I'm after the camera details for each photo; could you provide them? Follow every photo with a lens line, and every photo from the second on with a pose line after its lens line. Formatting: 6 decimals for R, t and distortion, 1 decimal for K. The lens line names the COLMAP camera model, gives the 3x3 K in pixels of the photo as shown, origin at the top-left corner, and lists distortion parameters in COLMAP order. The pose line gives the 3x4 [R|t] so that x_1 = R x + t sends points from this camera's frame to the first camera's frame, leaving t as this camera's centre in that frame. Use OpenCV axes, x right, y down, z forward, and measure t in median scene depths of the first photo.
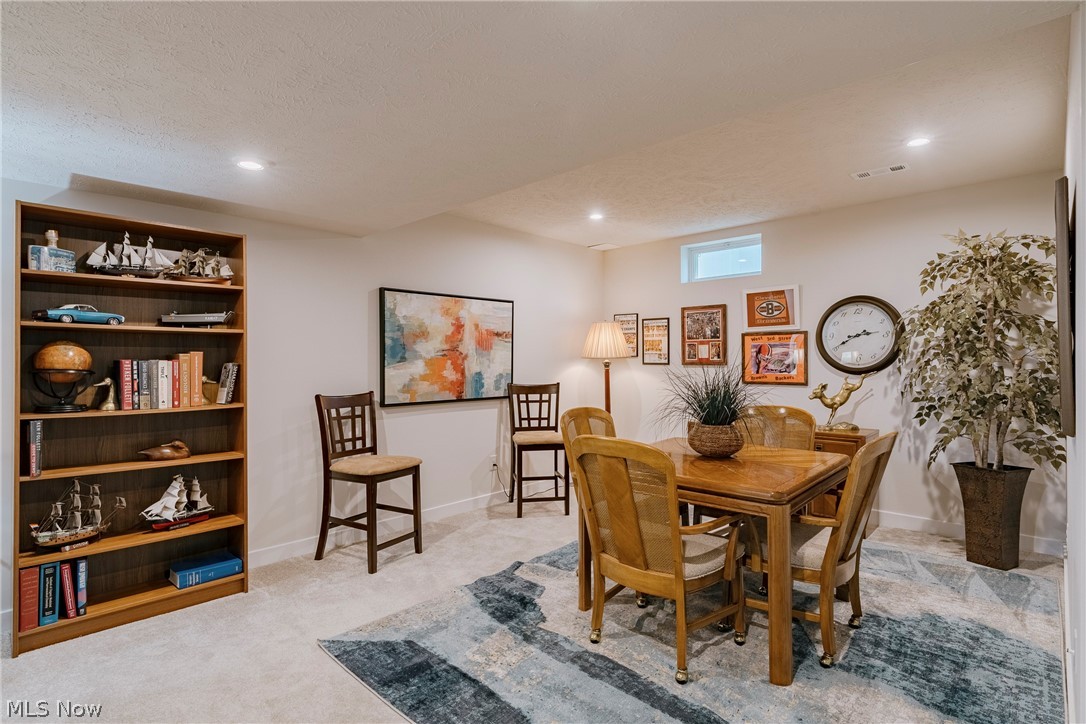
lens RADIAL K [[544.1, 0, 543.4], [0, 544.1, 362.3], [0, 0, 1]] dist [-0.007001, 0.001510]
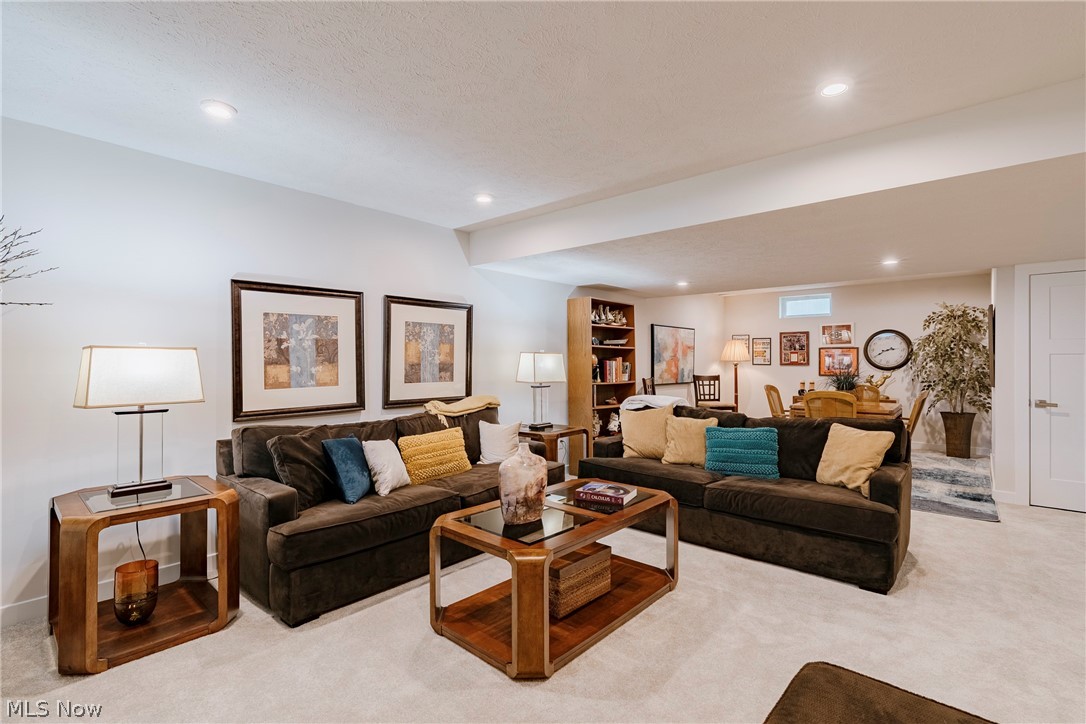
lens RADIAL K [[499.9, 0, 550.3], [0, 499.9, 363.2], [0, 0, 1]] dist [-0.005615, 0.000602]
pose [[0.999022, 0.005823, 0.043834, -0.823762], [-0.005742, 0.999982, -0.001970, 0.008476], [-0.043845, 0.001716, 0.999037, -0.849397]]
